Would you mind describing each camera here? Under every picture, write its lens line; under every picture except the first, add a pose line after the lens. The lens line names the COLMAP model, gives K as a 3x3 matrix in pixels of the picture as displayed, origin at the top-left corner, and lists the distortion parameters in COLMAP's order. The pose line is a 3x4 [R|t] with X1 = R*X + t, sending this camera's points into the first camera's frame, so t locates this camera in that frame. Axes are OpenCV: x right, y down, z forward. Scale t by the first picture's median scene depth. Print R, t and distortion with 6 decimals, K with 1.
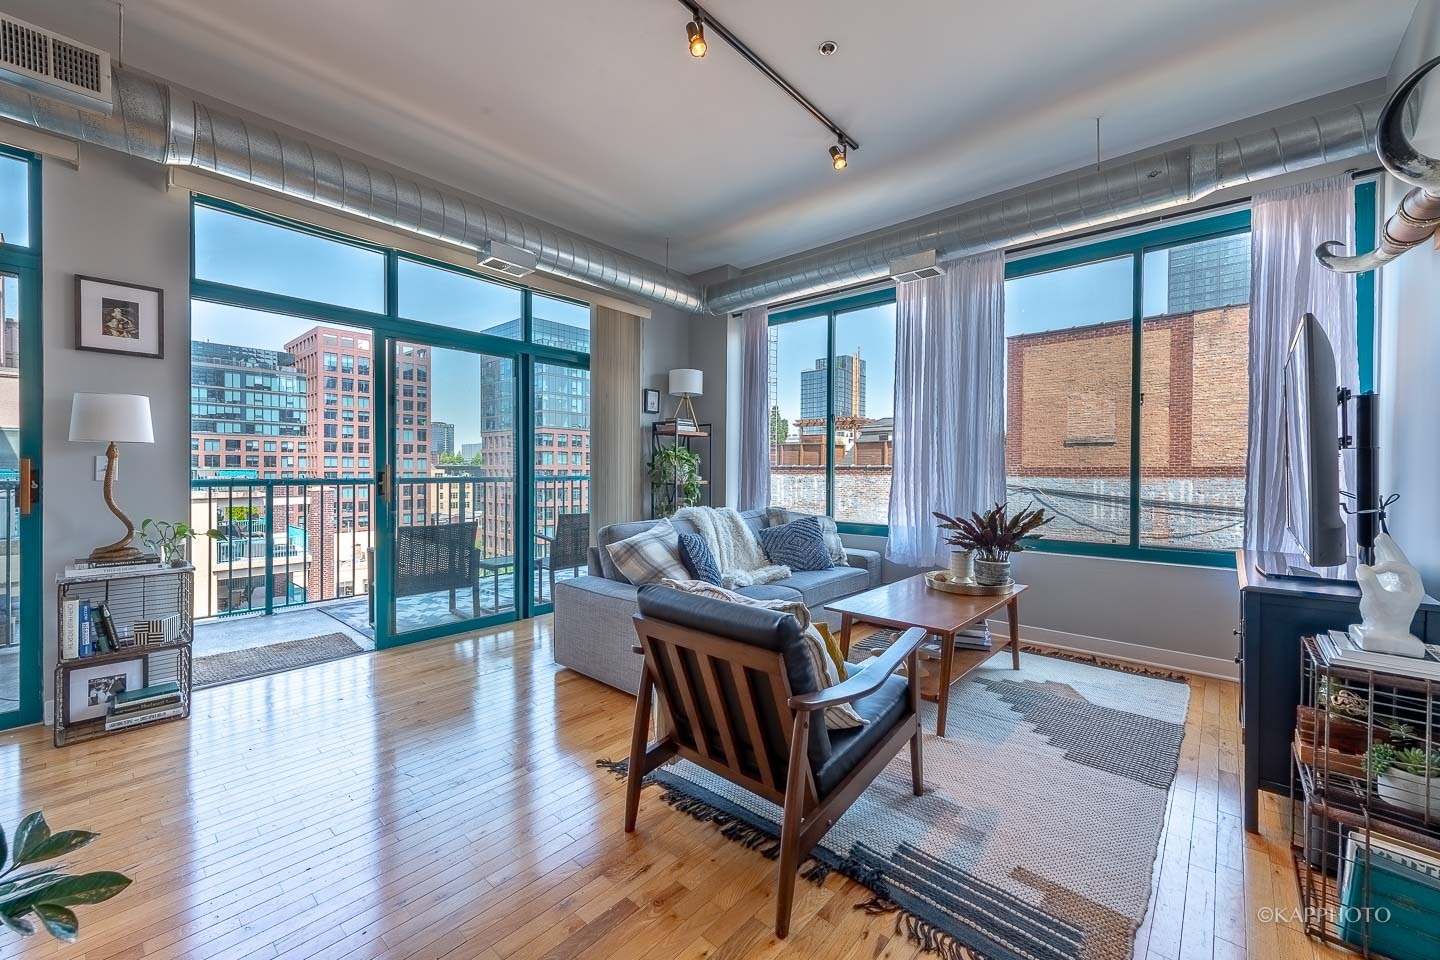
lens RADIAL K [[583.1, 0, 712.7], [0, 583.1, 477.0], [0, 0, 1]] dist [0.013203, -0.004378]
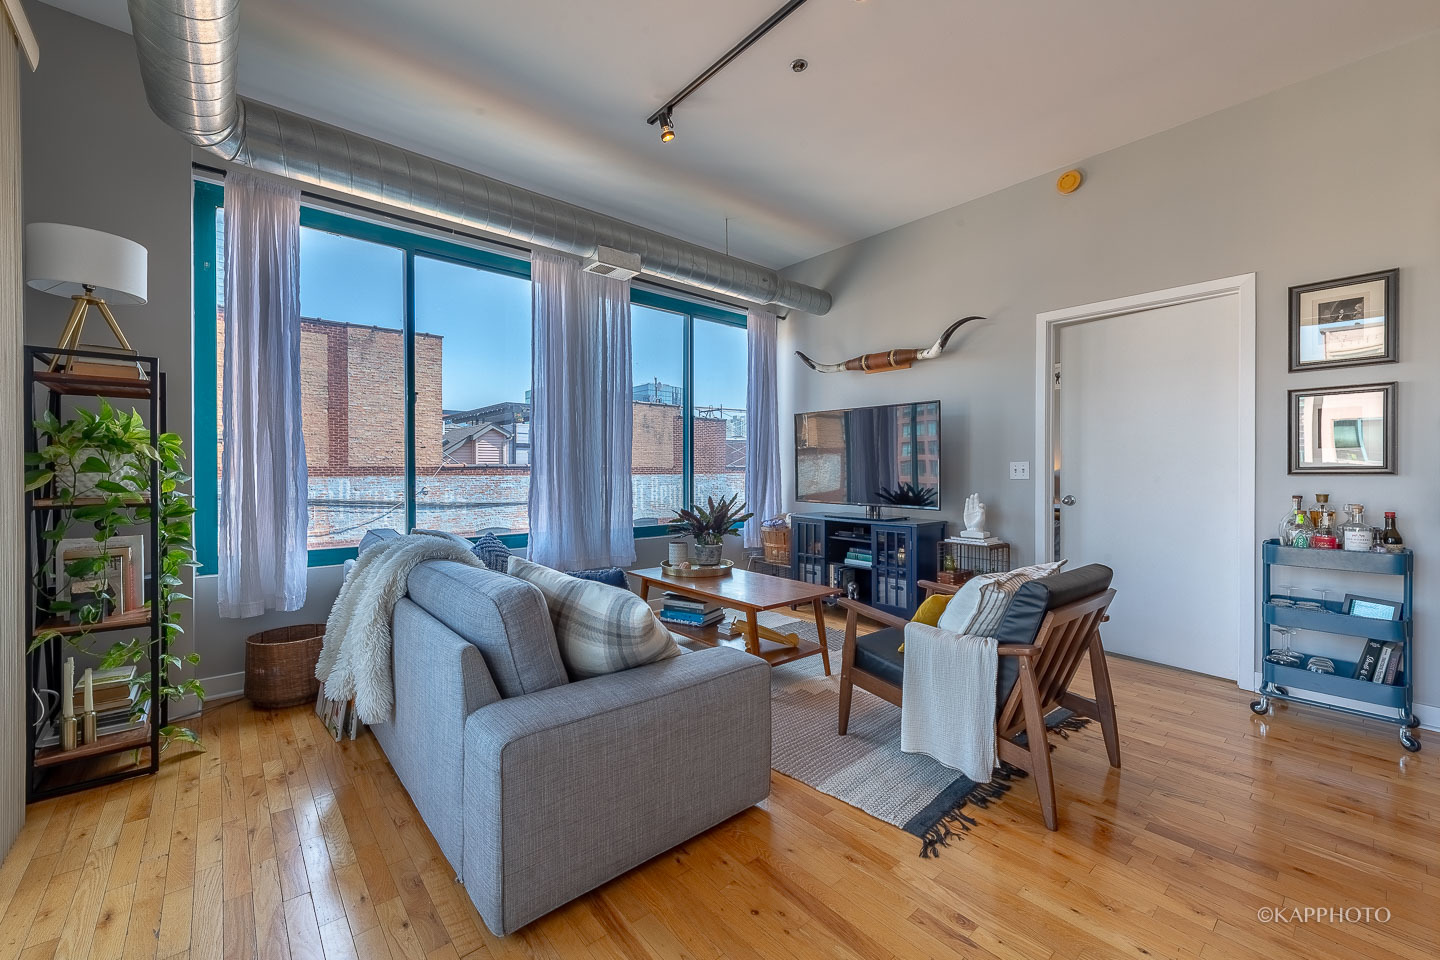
lens RADIAL K [[583.1, 0, 694.8], [0, 583.1, 472.3], [0, 0, 1]] dist [0.013203, -0.004378]
pose [[0.124848, -0.006481, 0.992155, -0.191077], [0.014053, 0.999890, 0.004763, -0.003013], [-0.992076, 0.013348, 0.124926, 0.232719]]
